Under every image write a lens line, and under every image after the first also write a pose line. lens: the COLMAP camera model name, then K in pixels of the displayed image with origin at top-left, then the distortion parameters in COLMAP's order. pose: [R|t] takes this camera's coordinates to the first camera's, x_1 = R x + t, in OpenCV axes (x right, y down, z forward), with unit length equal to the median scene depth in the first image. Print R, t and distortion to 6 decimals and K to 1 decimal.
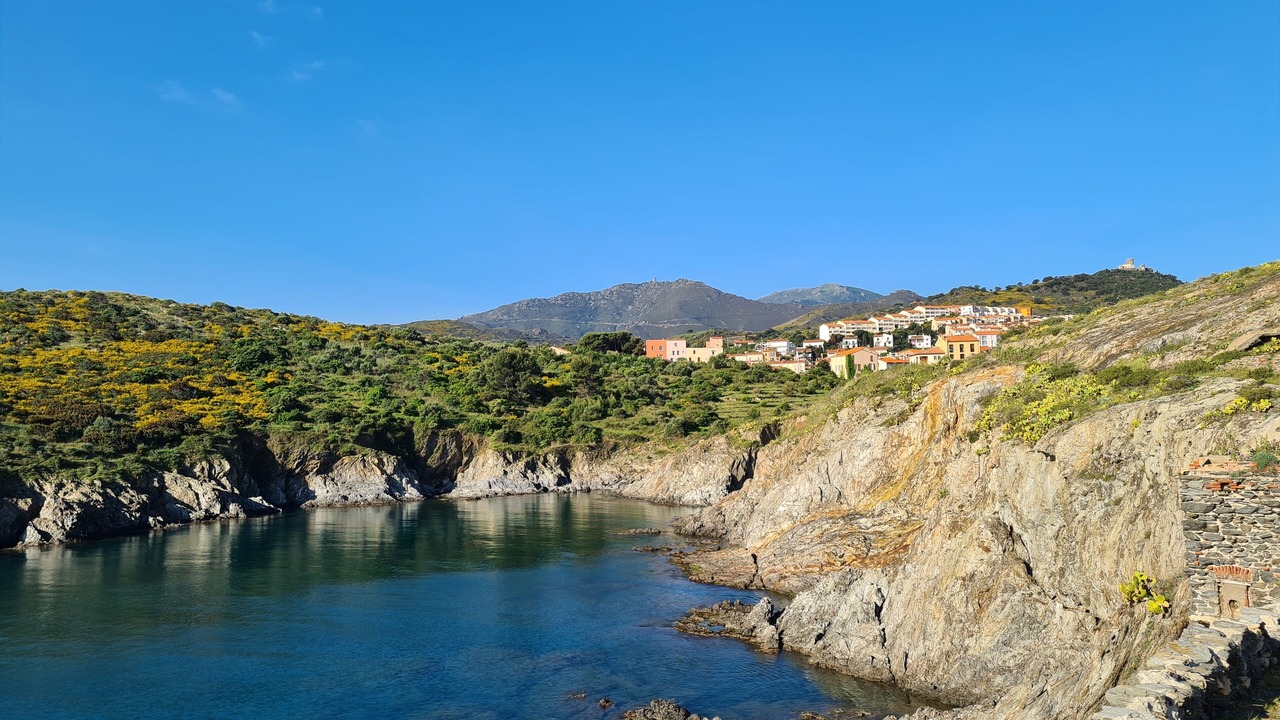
lens RADIAL K [[990.1, 0, 637.7], [0, 990.1, 361.7], [0, 0, 1]] dist [0.050587, -0.009487]
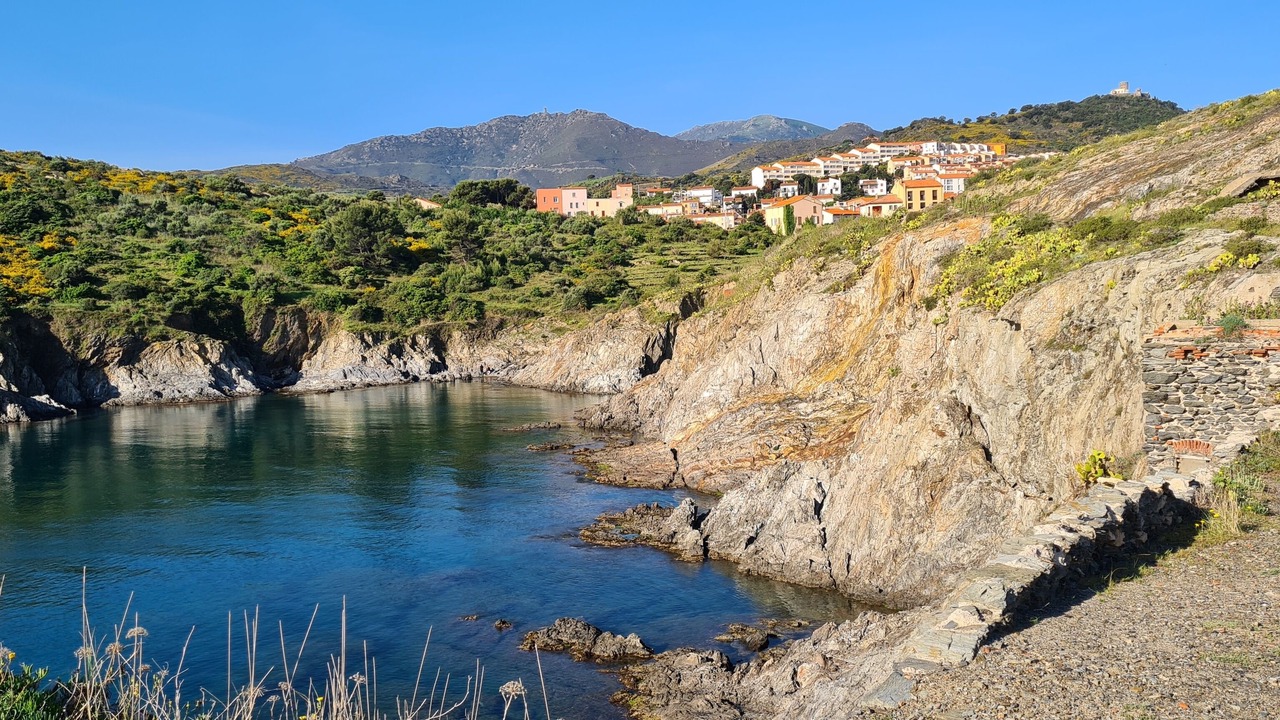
lens RADIAL K [[990.1, 0, 645.4], [0, 990.1, 359.1], [0, 0, 1]] dist [0.050587, -0.009487]
pose [[0.996578, -0.022073, 0.079659, 0.028520], [0.012632, 0.993036, 0.117129, 0.020740], [-0.081690, -0.115722, 0.989917, 0.184015]]
